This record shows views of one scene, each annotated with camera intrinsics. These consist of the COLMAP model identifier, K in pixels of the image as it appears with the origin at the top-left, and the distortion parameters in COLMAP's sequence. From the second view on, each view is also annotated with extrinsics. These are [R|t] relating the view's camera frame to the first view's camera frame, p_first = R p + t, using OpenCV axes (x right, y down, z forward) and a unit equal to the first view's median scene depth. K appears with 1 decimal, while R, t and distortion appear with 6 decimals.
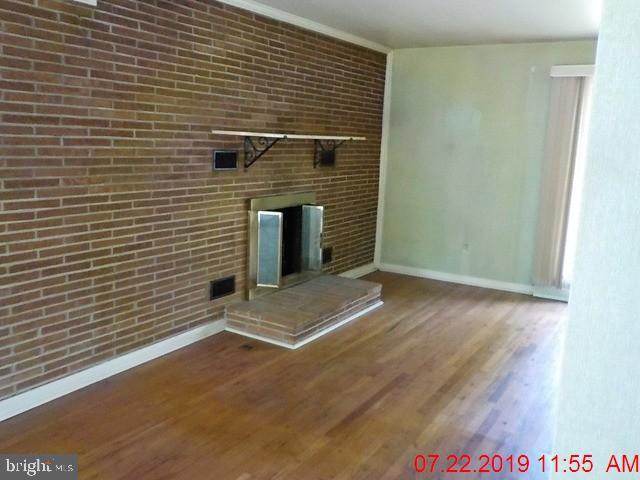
lens RADIAL K [[571.4, 0, 320.0], [0, 571.4, 240.0], [0, 0, 1]] dist [-0.009194, 0.013110]
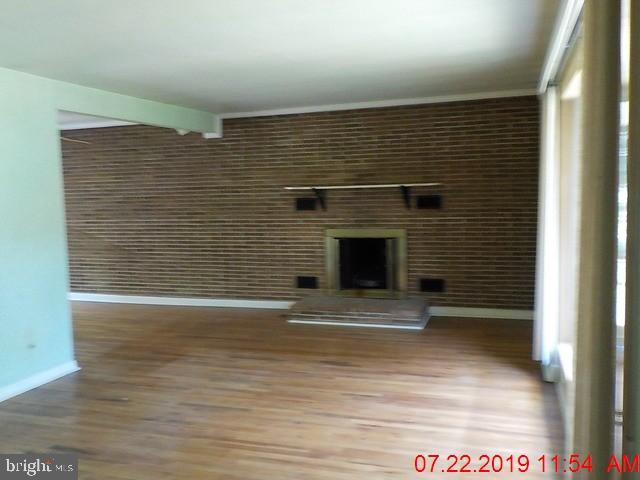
lens RADIAL K [[575.8, 0, 320.1], [0, 575.8, 233.2], [0, 0, 1]] dist [0.017717, 0.000814]
pose [[0.236884, 0.029257, -0.971097, 1.608874], [-0.137641, 0.990475, -0.003734, -0.060771], [0.961738, 0.134547, 0.238655, 0.719105]]
